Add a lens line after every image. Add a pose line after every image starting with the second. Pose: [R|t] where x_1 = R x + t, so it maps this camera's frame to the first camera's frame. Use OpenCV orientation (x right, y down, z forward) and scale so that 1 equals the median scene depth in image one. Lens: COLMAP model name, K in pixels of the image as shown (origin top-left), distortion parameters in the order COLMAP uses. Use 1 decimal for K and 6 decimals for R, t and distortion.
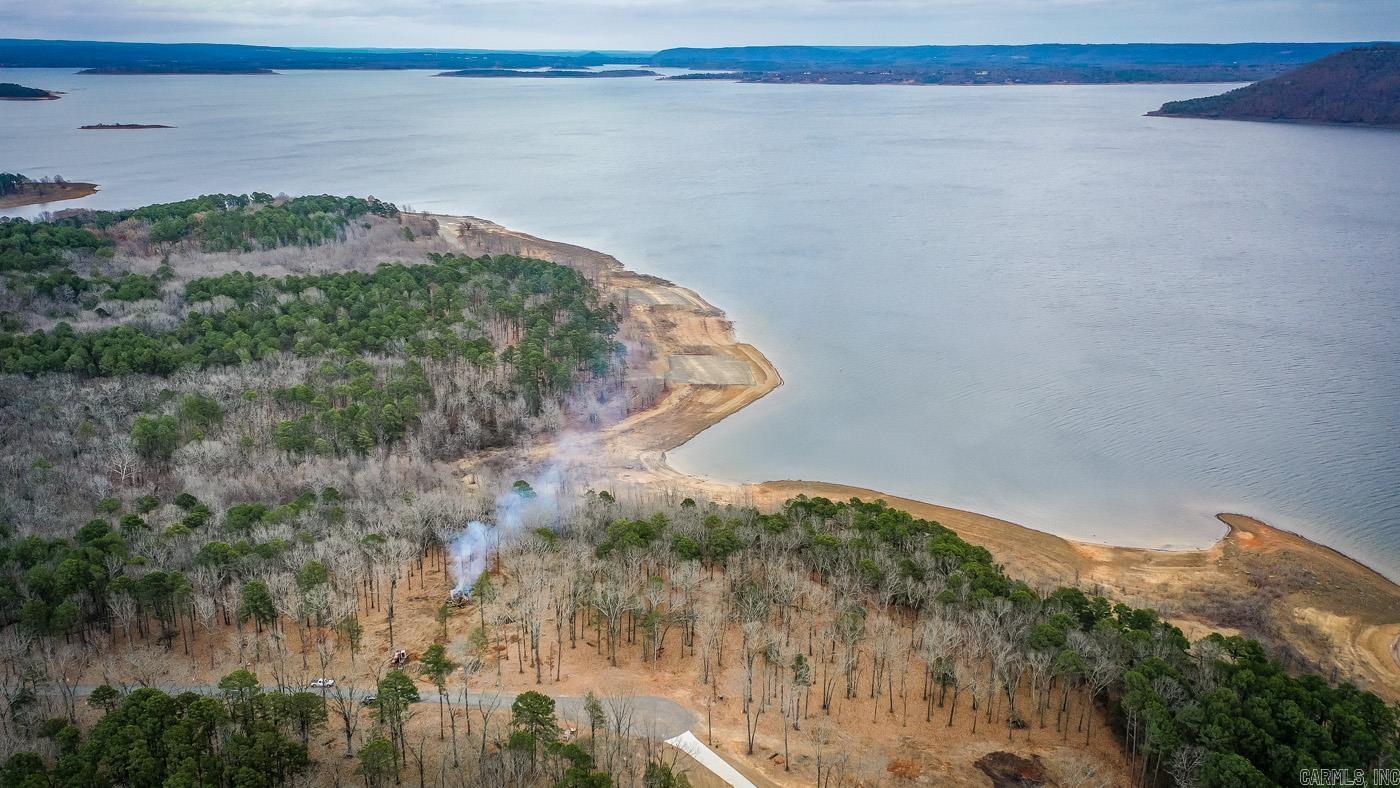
lens RADIAL K [[1114.5, 0, 689.1], [0, 1114.5, 400.0], [0, 0, 1]] dist [0.039105, -0.007357]
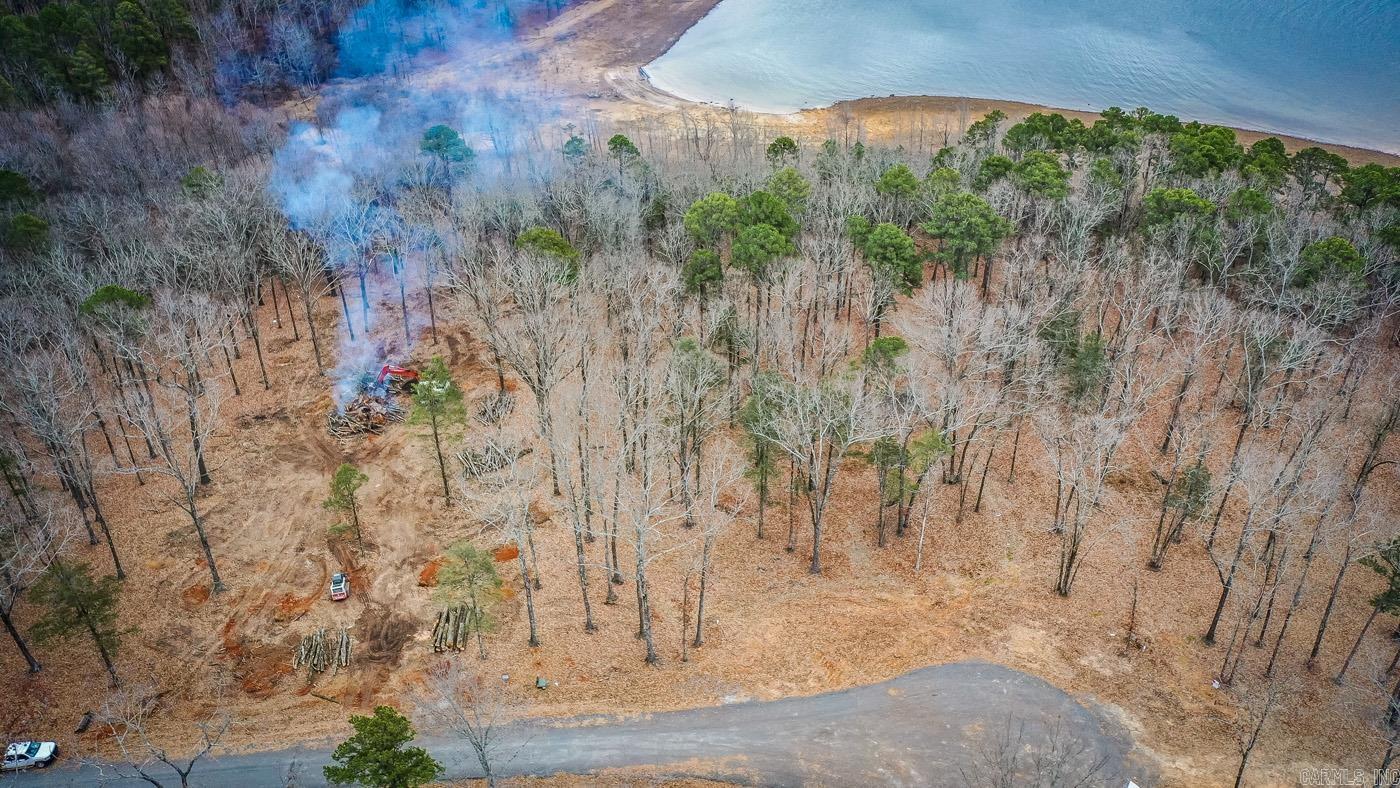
lens RADIAL K [[1114.5, 0, 709.3], [0, 1114.5, 396.0], [0, 0, 1]] dist [0.039105, -0.007357]
pose [[0.983964, -0.109435, 0.140853, -0.094004], [0.061542, 0.949469, 0.307769, 0.033529], [-0.167416, -0.294165, 0.940977, 0.401025]]
